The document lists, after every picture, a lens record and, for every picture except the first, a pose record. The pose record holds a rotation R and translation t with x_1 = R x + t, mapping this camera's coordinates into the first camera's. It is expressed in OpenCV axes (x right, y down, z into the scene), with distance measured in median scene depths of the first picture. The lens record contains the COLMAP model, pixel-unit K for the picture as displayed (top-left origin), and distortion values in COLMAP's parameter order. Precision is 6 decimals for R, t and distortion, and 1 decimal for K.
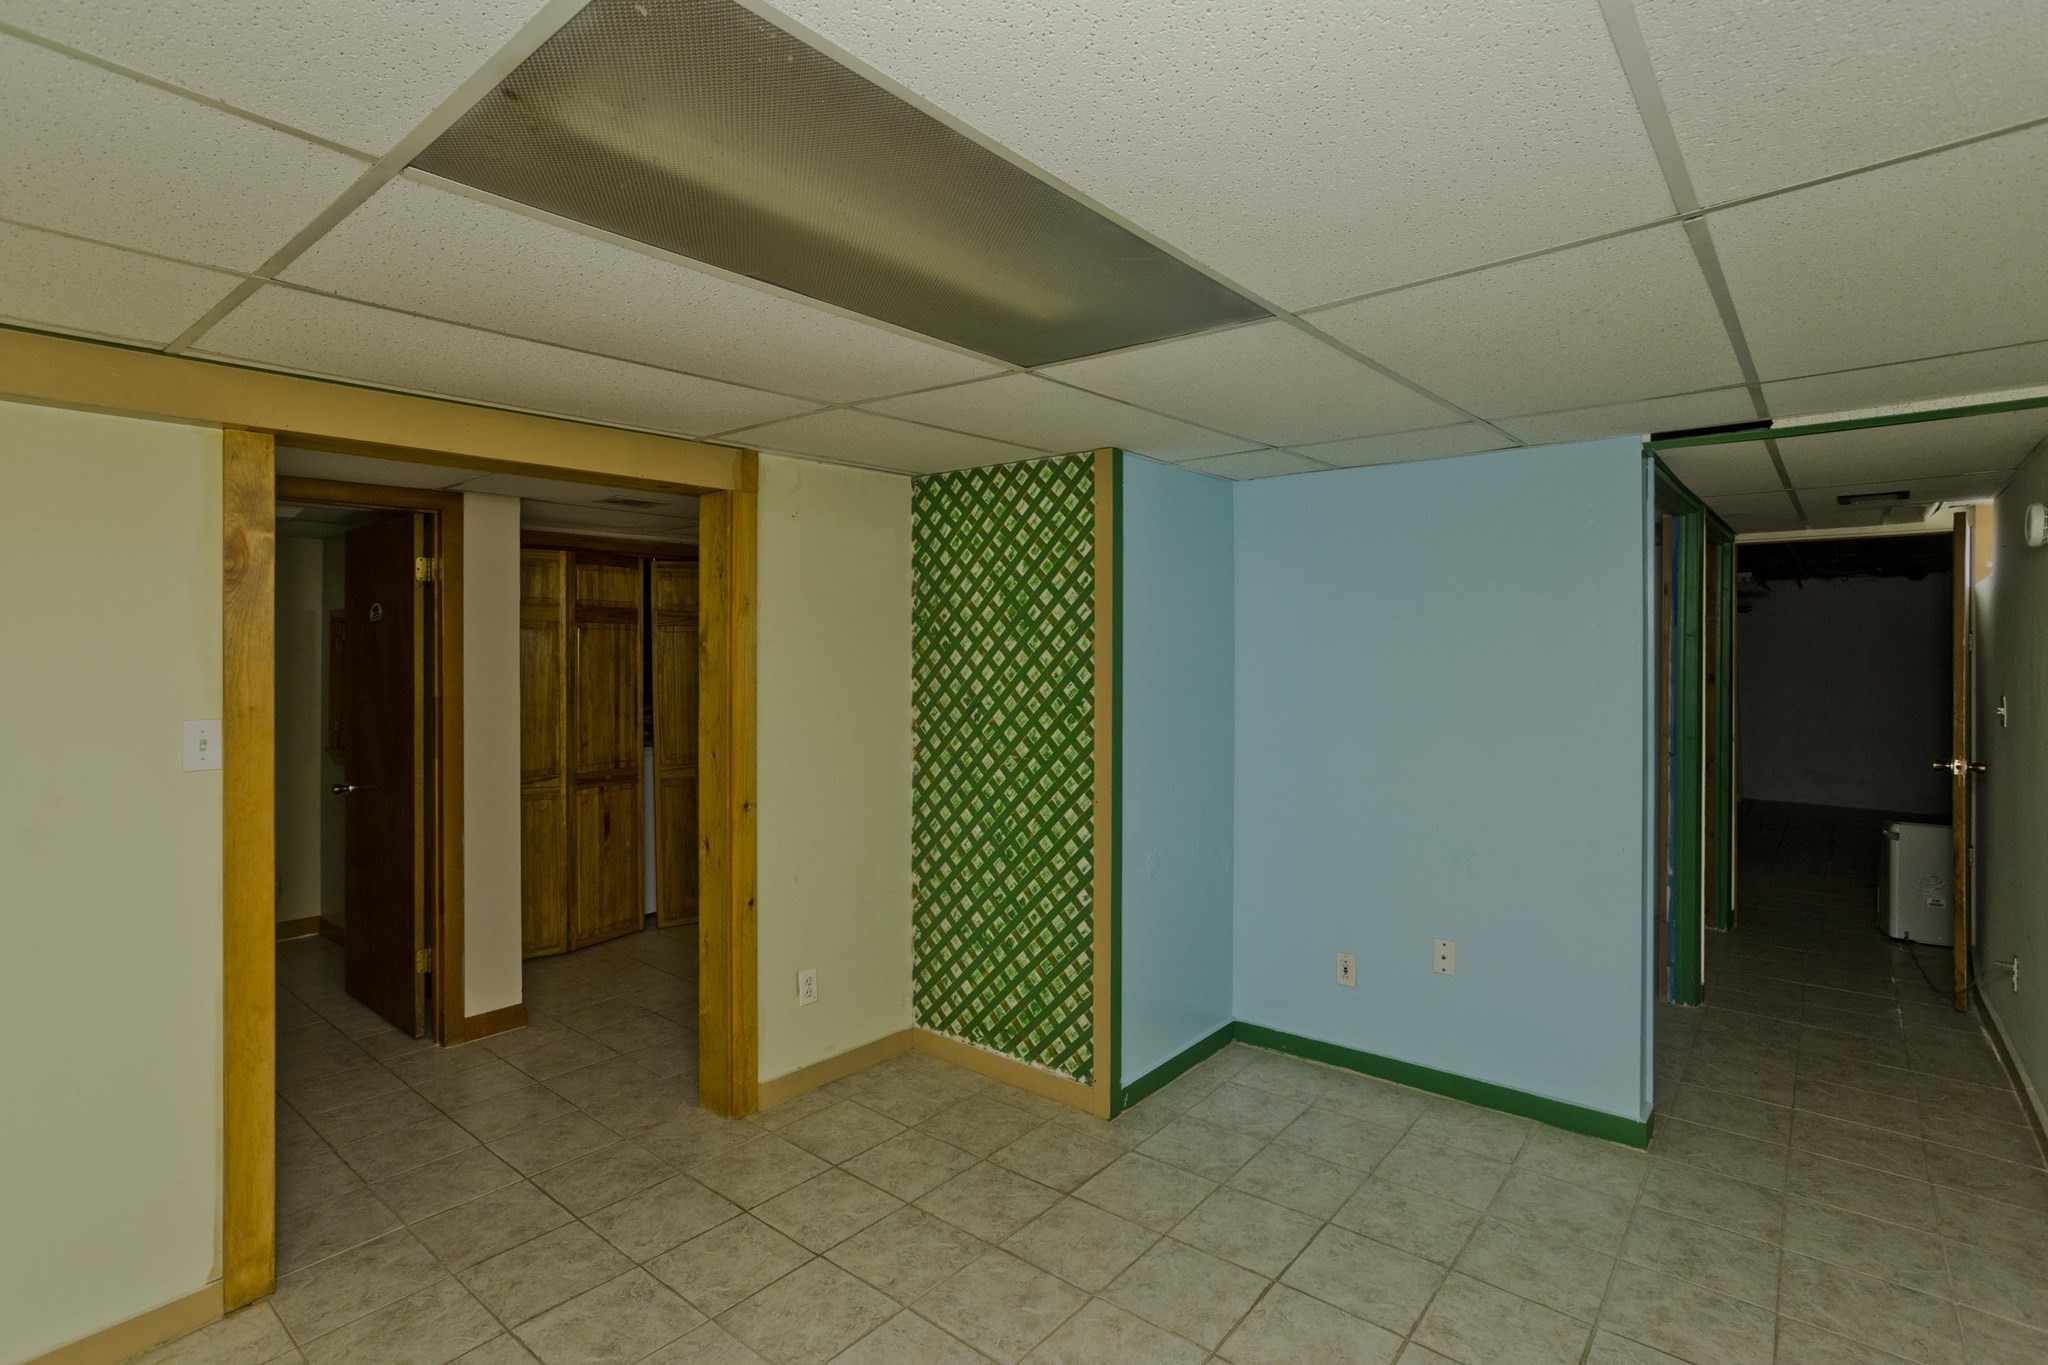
lens RADIAL K [[1017.8, 0, 1043.2], [0, 1017.8, 675.9], [0, 0, 1]] dist [-0.037082, 0.026313]
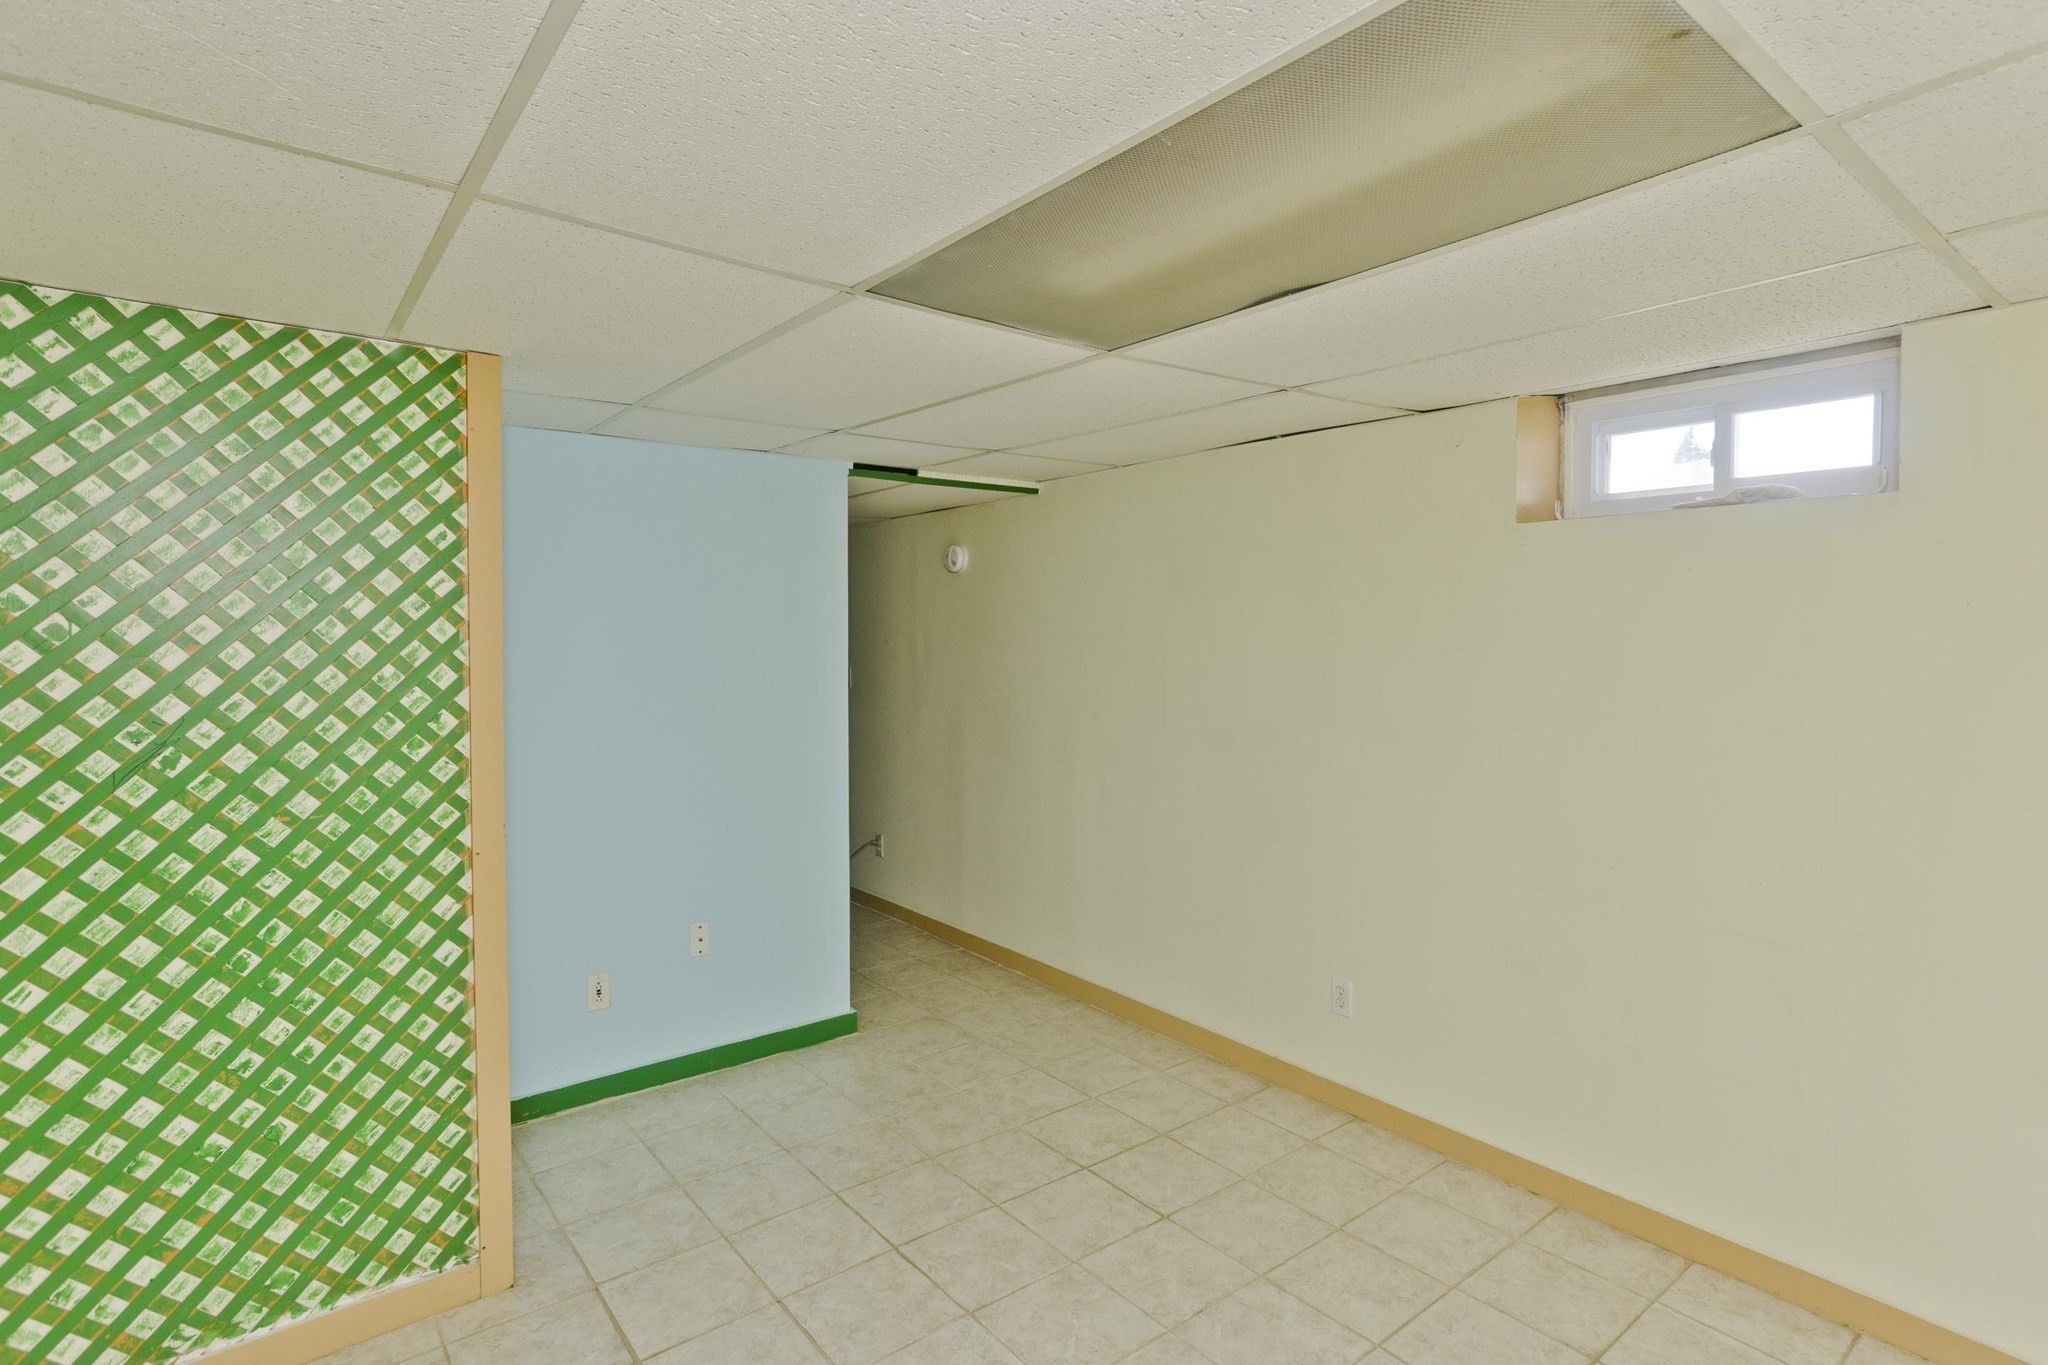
lens RADIAL K [[1017.8, 0, 1043.2], [0, 1017.8, 675.9], [0, 0, 1]] dist [-0.037082, 0.026313]
pose [[0.207597, -0.042363, 0.977297, -0.518125], [0.029840, 0.998871, 0.036960, -0.013512], [-0.977759, 0.021490, 0.208627, 0.446167]]
